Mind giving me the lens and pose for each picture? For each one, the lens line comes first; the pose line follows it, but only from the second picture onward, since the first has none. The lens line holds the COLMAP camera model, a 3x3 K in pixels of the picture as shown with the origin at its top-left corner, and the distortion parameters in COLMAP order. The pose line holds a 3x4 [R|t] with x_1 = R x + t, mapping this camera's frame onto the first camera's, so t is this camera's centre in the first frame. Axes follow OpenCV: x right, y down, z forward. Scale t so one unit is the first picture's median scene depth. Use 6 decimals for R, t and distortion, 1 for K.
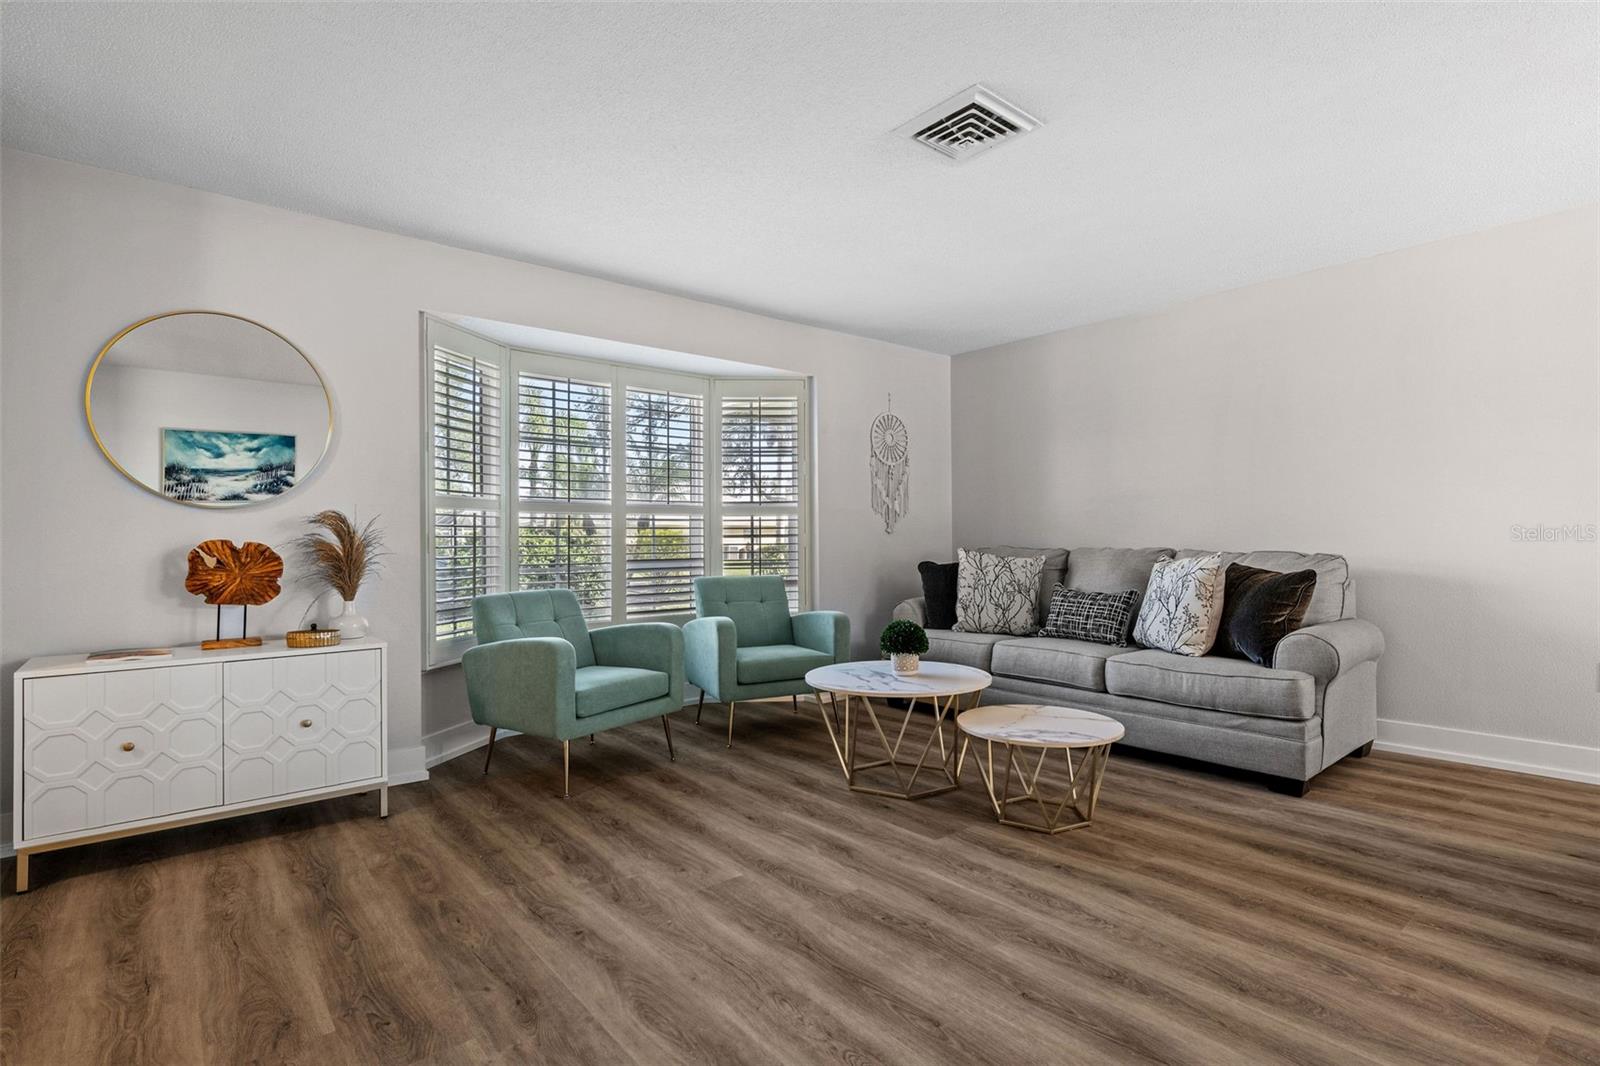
lens RADIAL K [[768.5, 0, 800.0], [0, 768.5, 533.0], [0, 0, 1]] dist [0.000079, 0.000111]
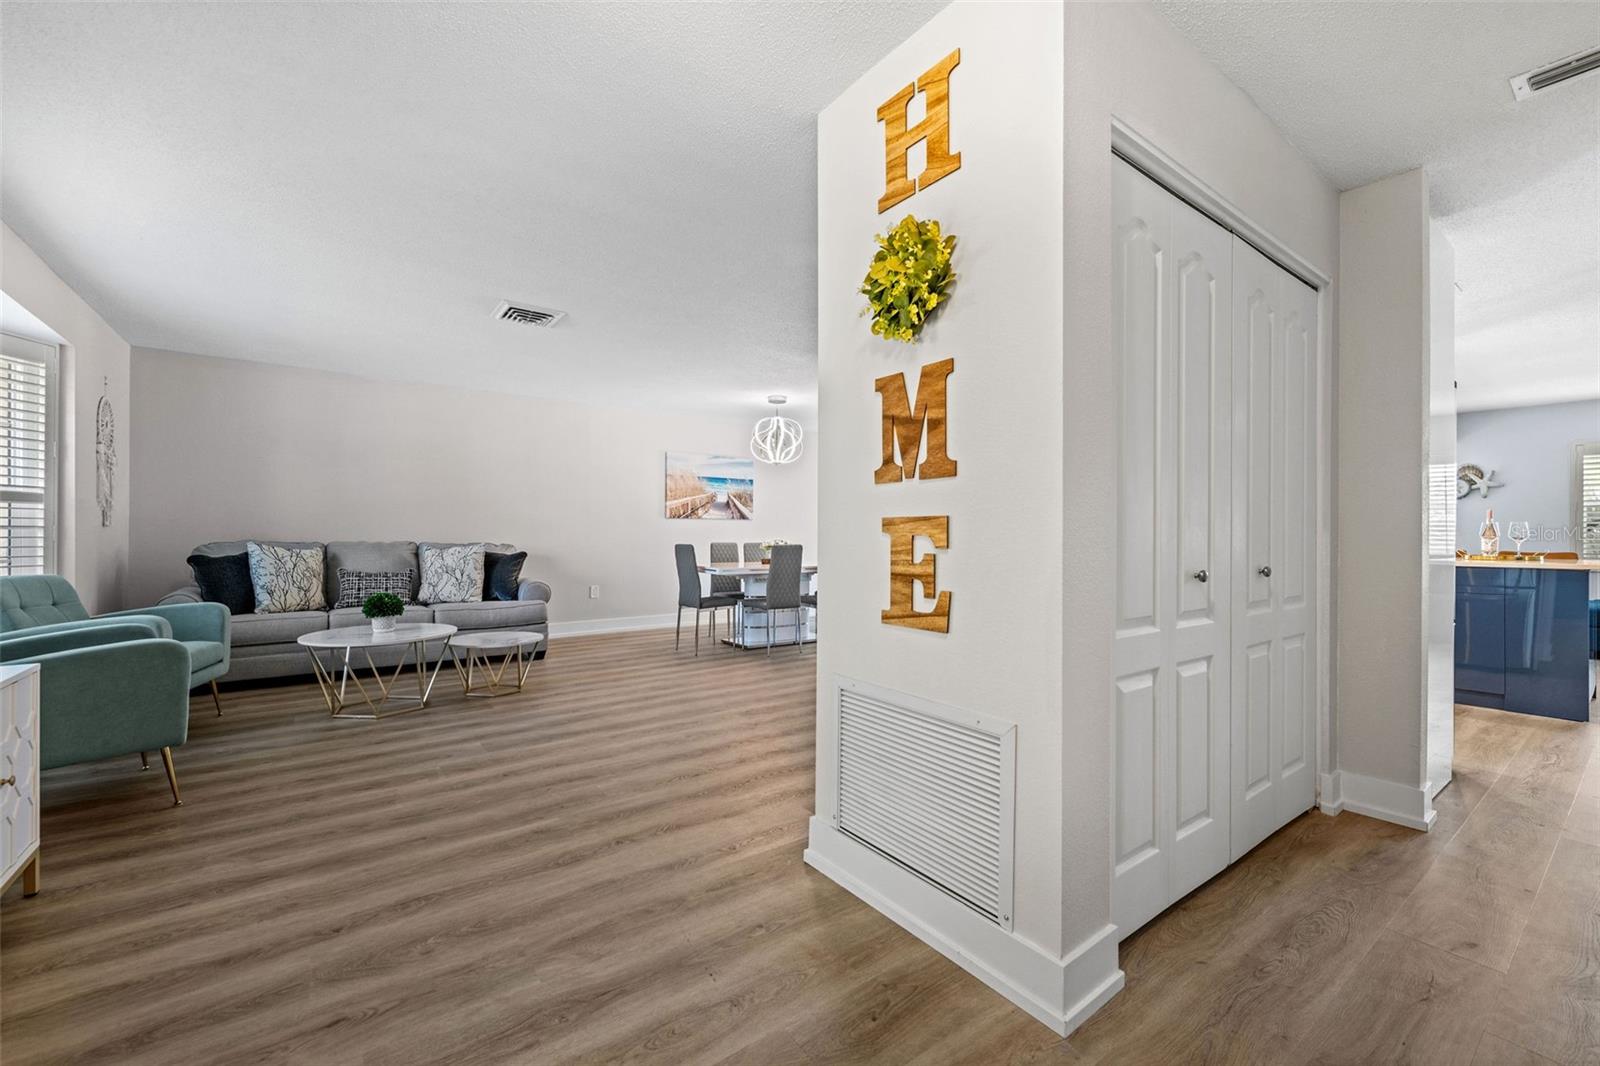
lens RADIAL K [[639.2, 0, 796.4], [0, 639.2, 534.5], [0, 0, 1]] dist [0.002244, 0.000111]
pose [[0.063848, 0.008912, 0.997920, -1.224644], [-0.015473, 0.999849, -0.007939, 0.005818], [-0.997840, -0.014934, 0.063977, 0.226051]]
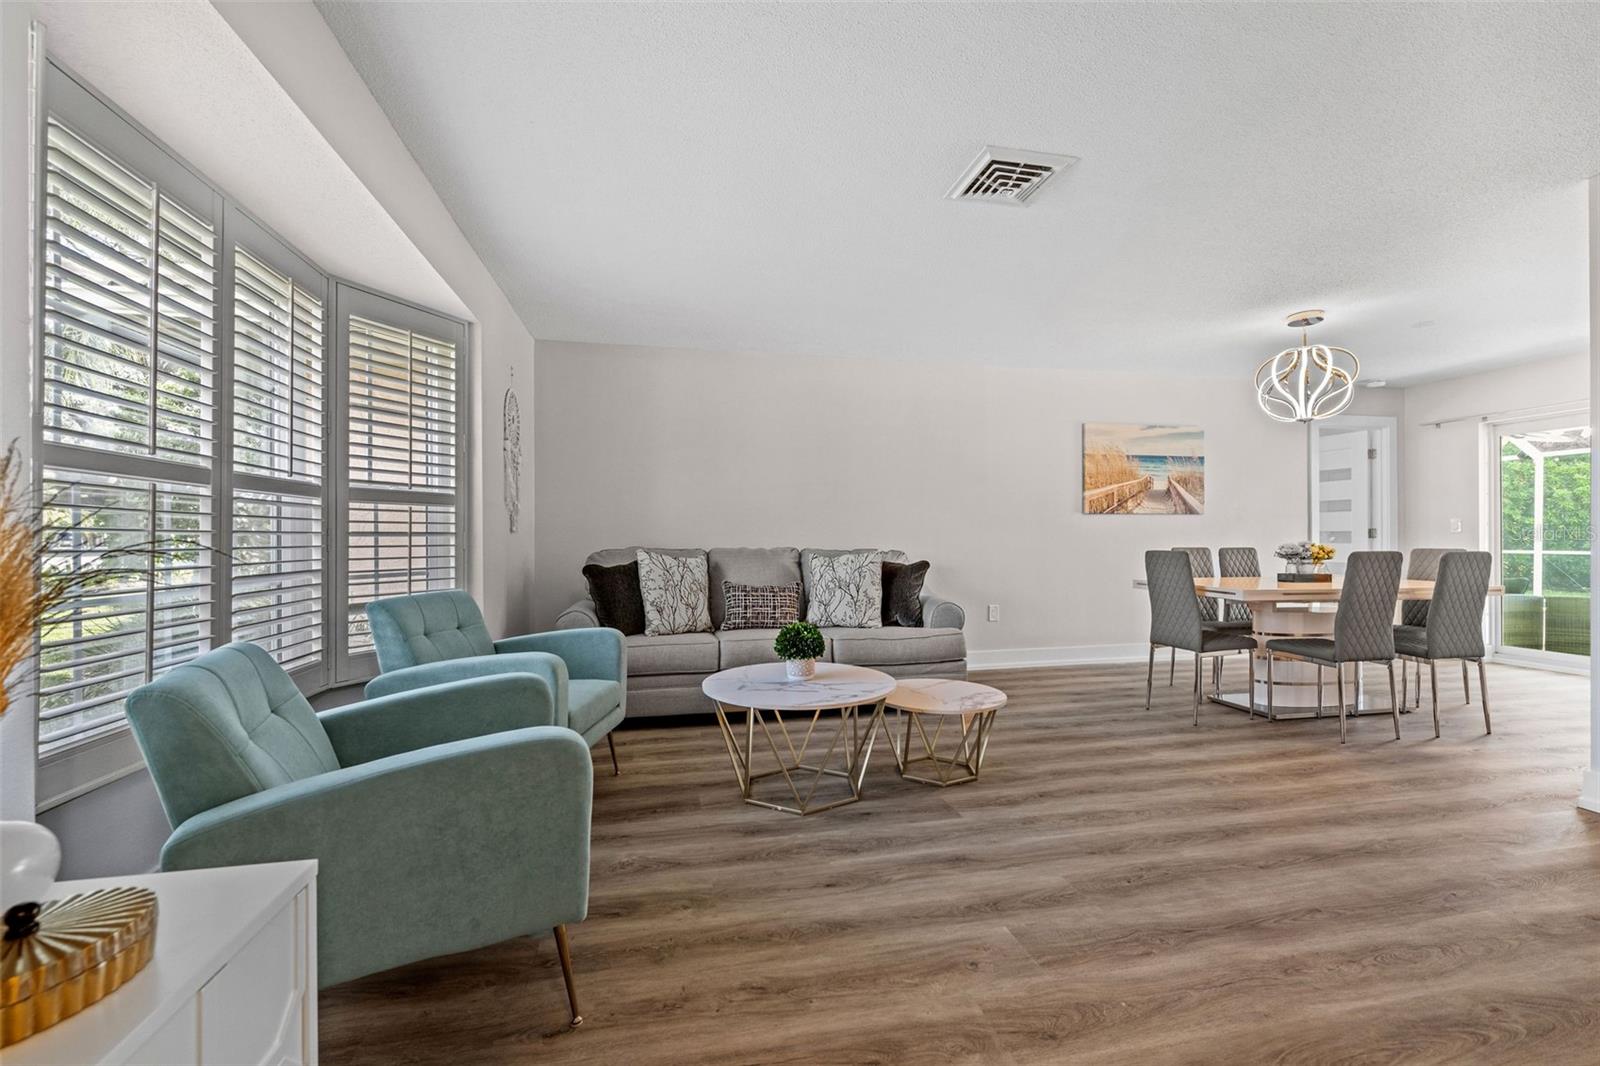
lens RADIAL K [[654.5, 0, 809.6], [0, 654.5, 537.4], [0, 0, 1]] dist [0.000682, -0.000011]
pose [[0.469020, 0.006562, 0.883163, -0.737983], [-0.008594, 0.999959, -0.002866, 0.009026], [-0.883146, -0.006245, 0.469057, 0.756147]]
